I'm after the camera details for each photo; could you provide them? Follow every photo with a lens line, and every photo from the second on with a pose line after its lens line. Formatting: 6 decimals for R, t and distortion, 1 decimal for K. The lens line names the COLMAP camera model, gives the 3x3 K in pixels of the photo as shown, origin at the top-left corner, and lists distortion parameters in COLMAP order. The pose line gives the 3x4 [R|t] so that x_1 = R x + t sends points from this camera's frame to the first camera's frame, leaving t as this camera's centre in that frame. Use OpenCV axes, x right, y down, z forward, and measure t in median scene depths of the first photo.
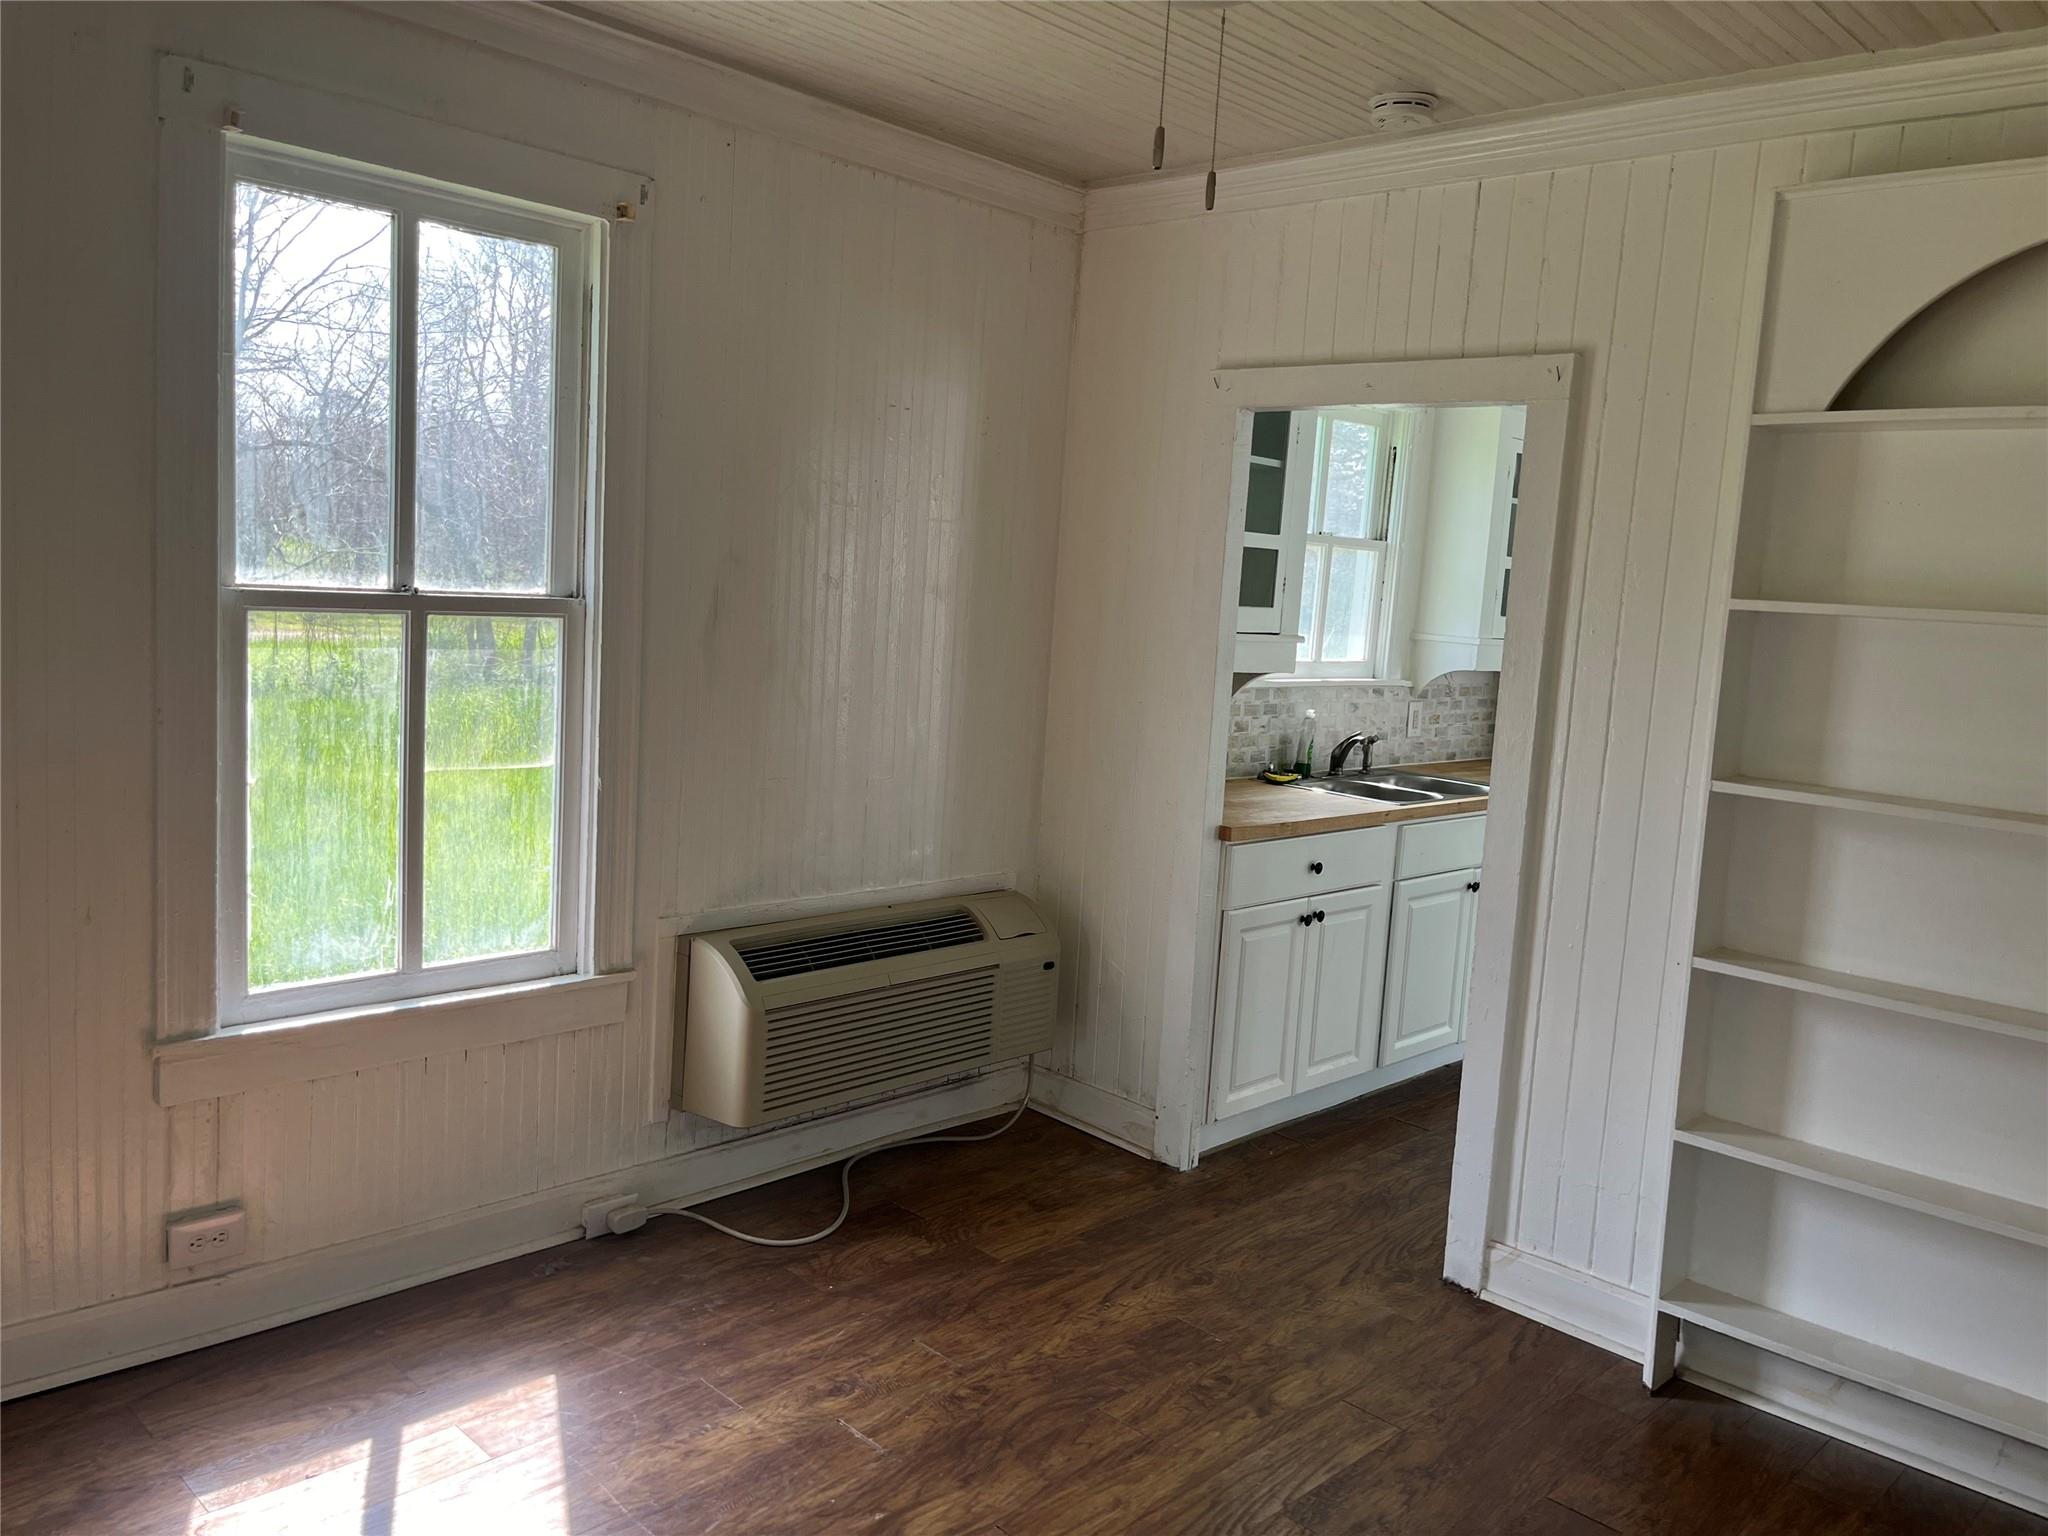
lens RADIAL K [[1533.7, 0, 1036.1], [0, 1533.7, 777.4], [0, 0, 1]] dist [0.061759, -0.091758]
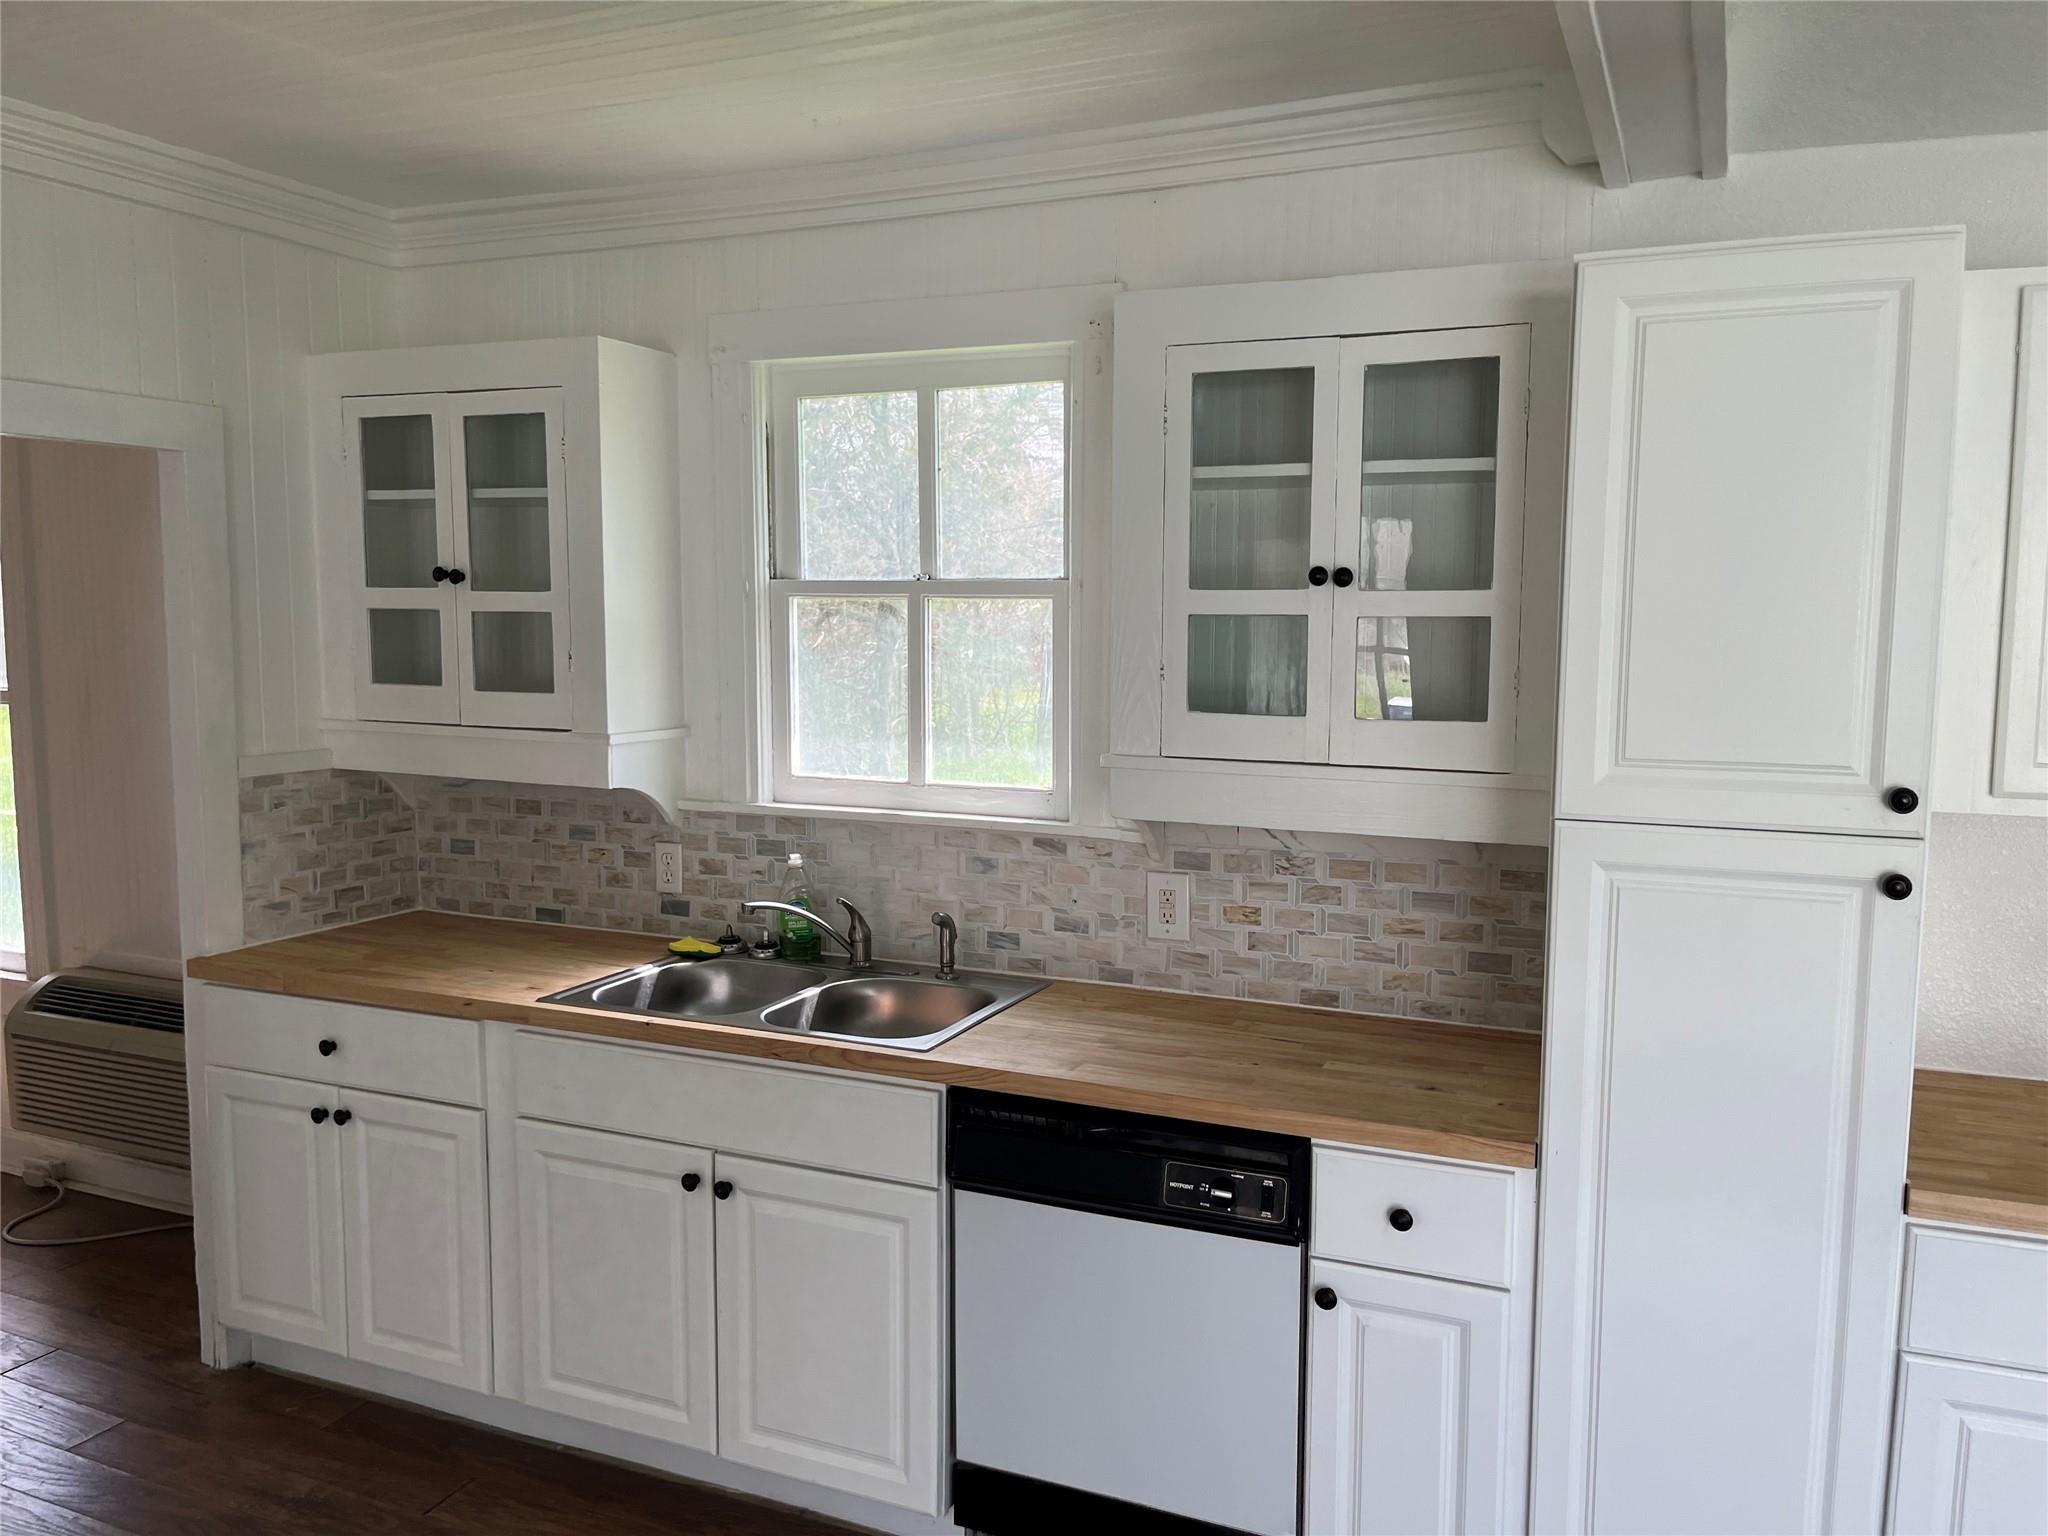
lens RADIAL K [[1533.7, 0, 1036.1], [0, 1533.7, 777.4], [0, 0, 1]] dist [0.061759, -0.091758]
pose [[0.360541, 0.034397, -0.932109, 0.748930], [-0.110098, 0.993903, -0.005909, -0.076624], [0.926223, 0.104754, 0.362130, 0.788914]]
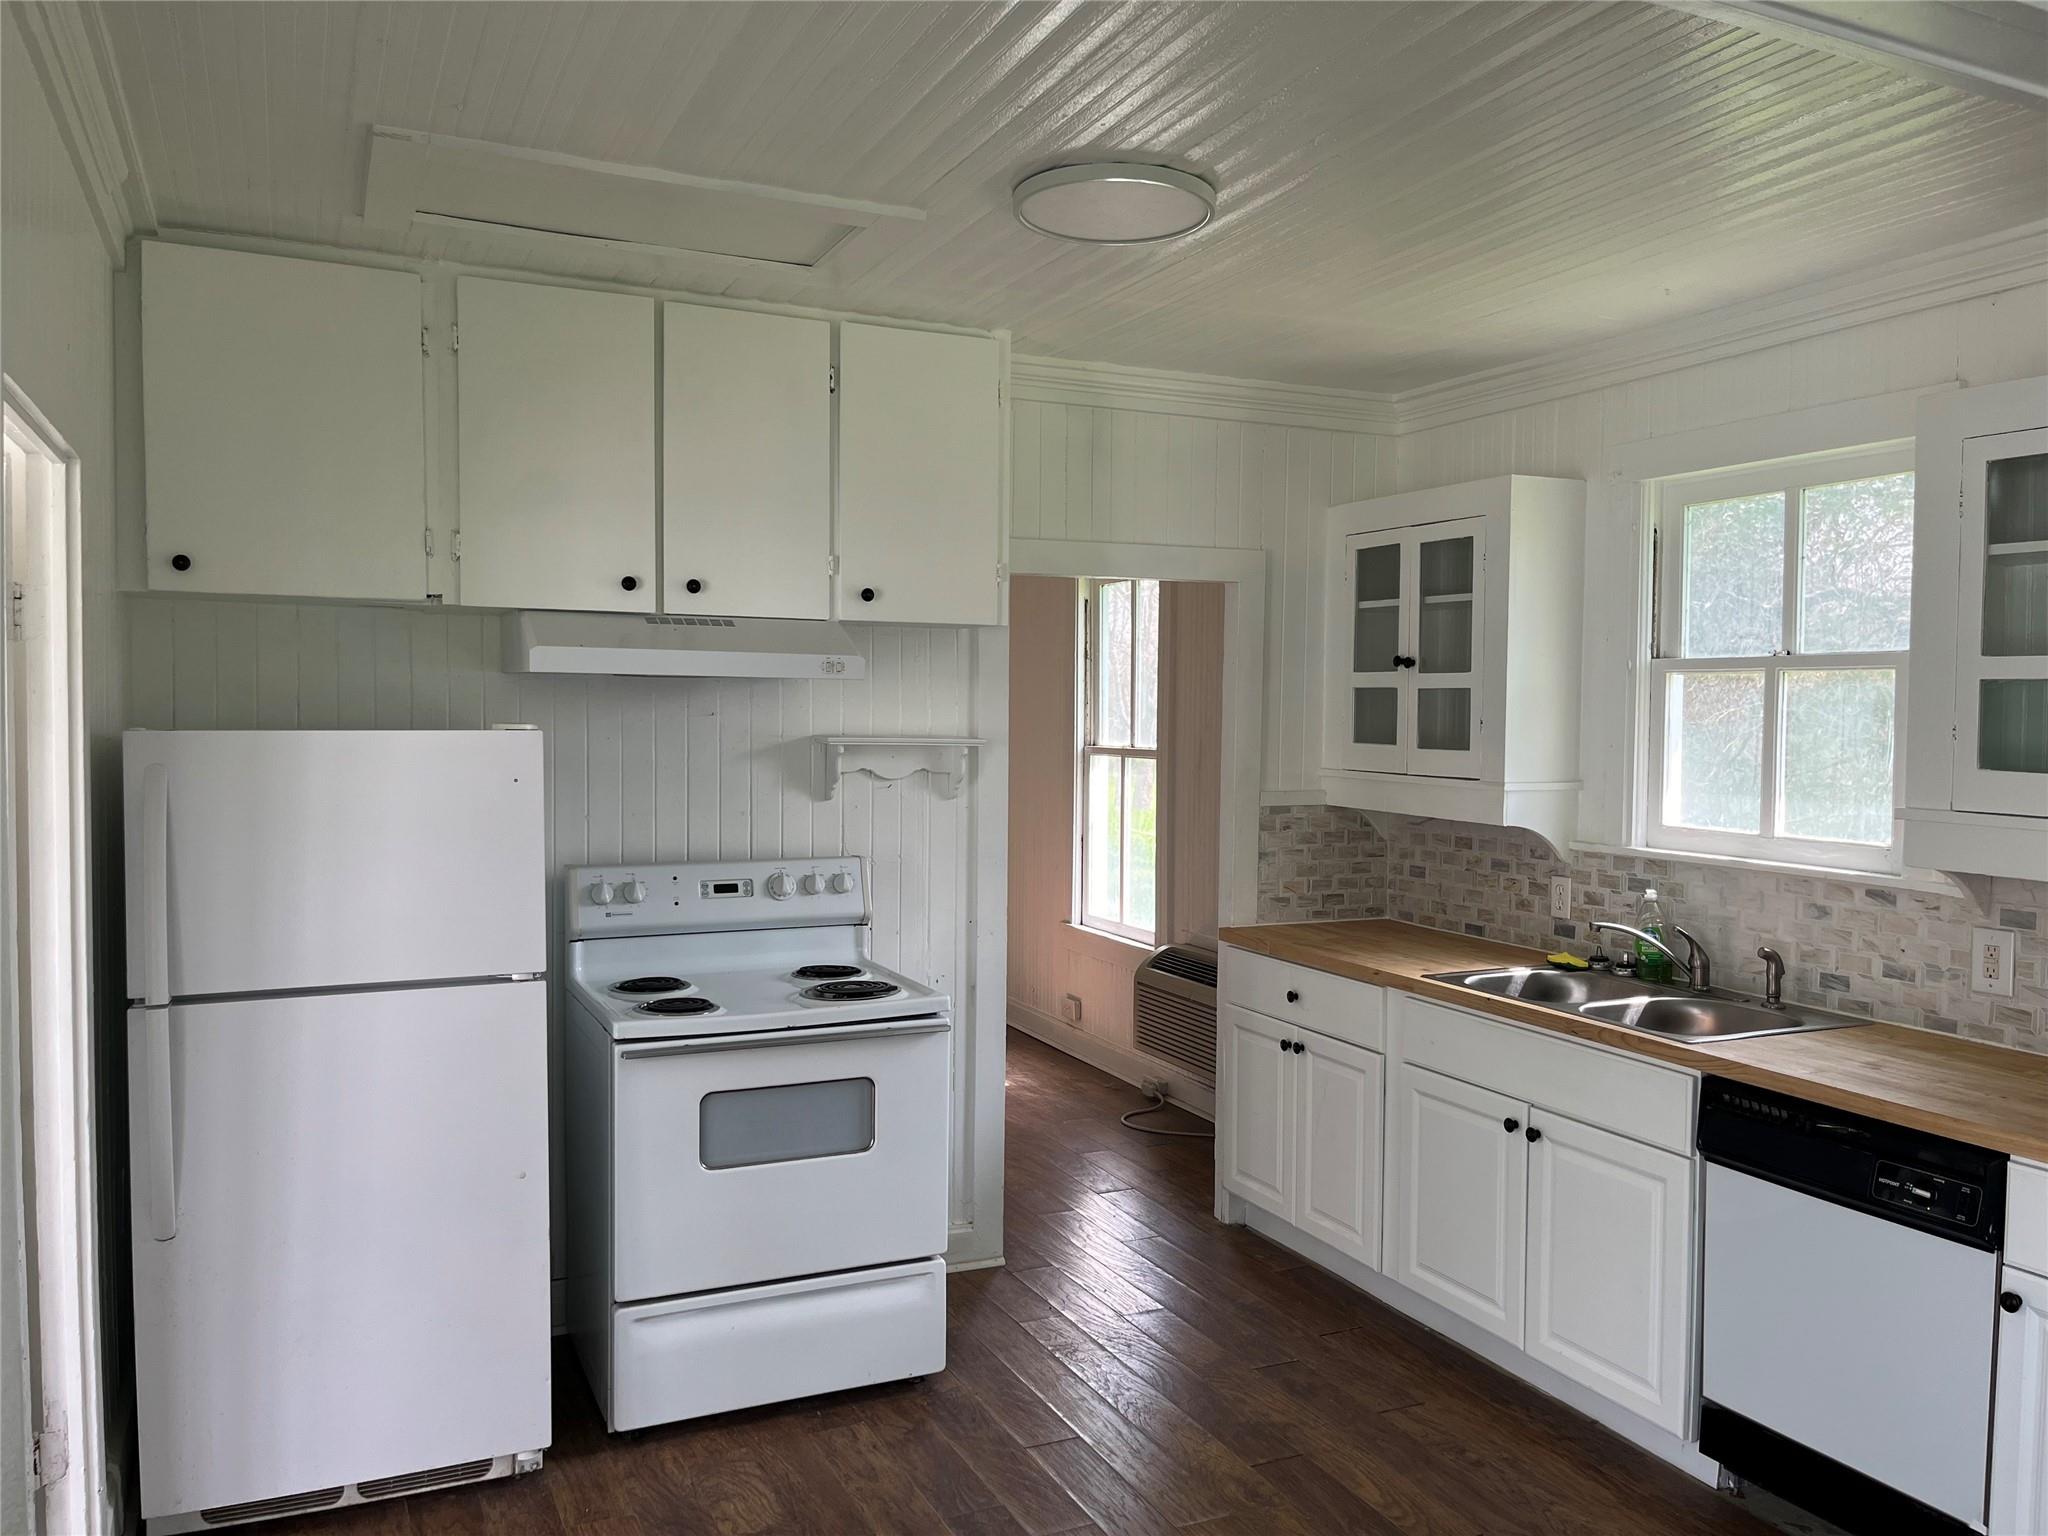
lens RADIAL K [[1533.7, 0, 1036.1], [0, 1533.7, 777.4], [0, 0, 1]] dist [0.061759, -0.091758]
pose [[-0.341408, -0.024262, -0.939602, 0.920650], [-0.157737, 0.986968, 0.031829, -0.069073], [0.926585, 0.159076, -0.340786, 0.892391]]
